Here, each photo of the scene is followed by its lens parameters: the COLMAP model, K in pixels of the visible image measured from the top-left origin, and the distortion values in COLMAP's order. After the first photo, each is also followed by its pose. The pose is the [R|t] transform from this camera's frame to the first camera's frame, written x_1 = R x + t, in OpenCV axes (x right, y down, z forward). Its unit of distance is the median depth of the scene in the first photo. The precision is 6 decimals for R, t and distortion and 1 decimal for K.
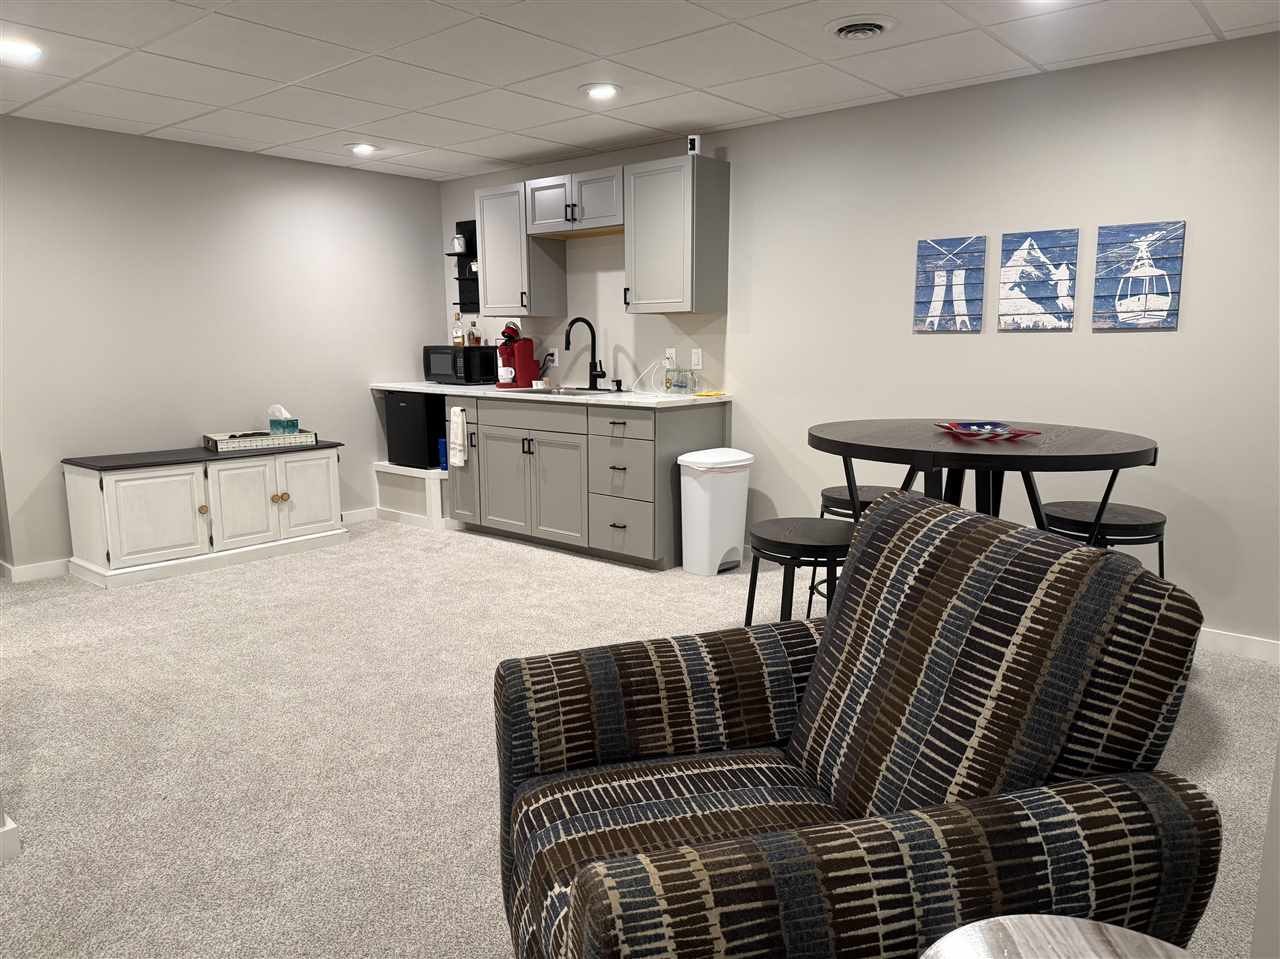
lens RADIAL K [[907.2, 0, 649.7], [0, 907.2, 481.5], [0, 0, 1]] dist [0.031844, -0.019079]
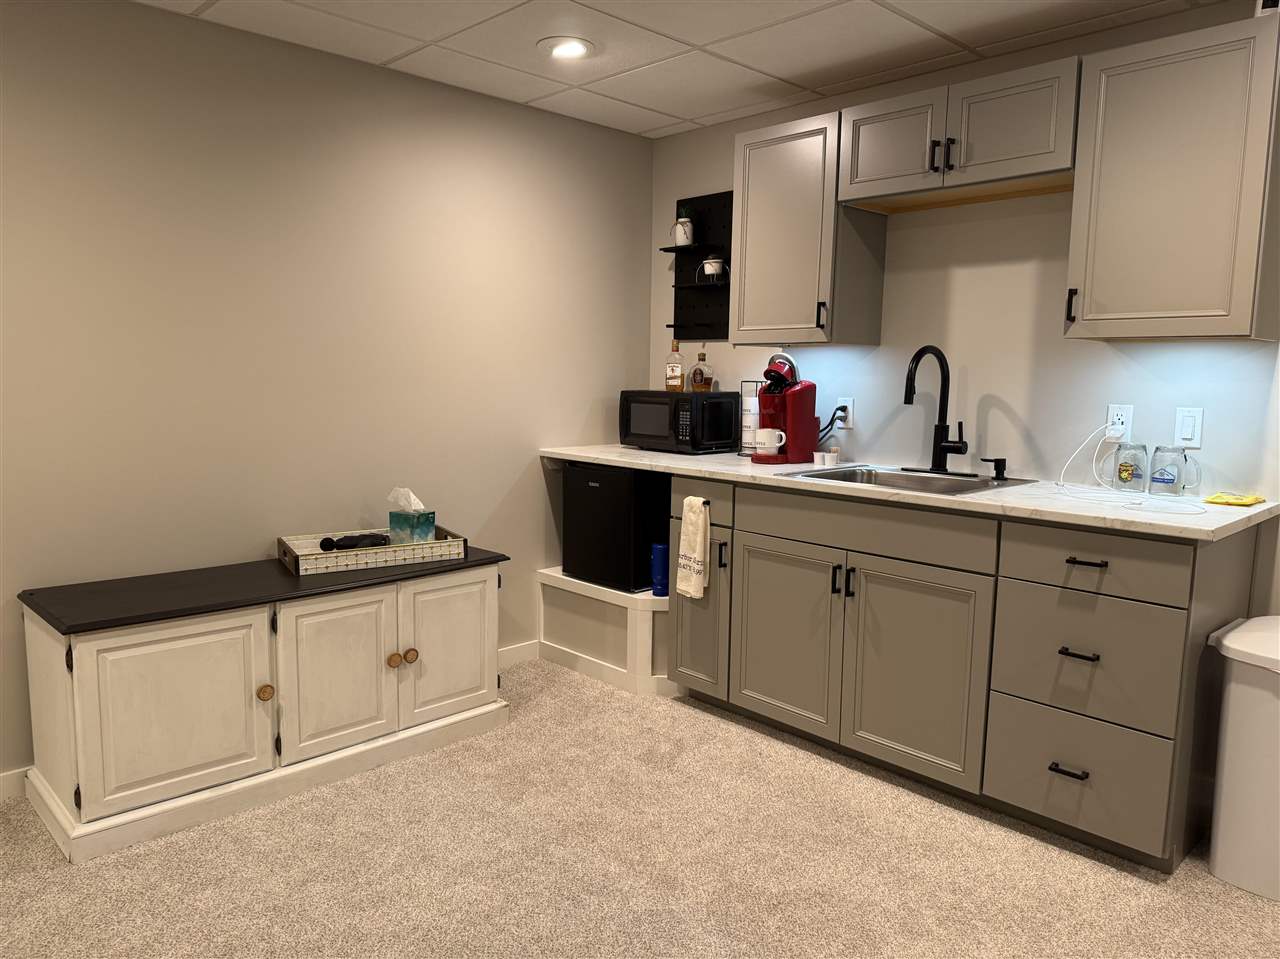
lens RADIAL K [[907.2, 0, 634.2], [0, 907.2, 479.9], [0, 0, 1]] dist [0.031844, -0.019079]
pose [[0.992981, 0.032343, -0.113764, -0.187485], [-0.037382, 0.998399, -0.042442, -0.067181], [0.112209, 0.046396, 0.992601, 0.419562]]
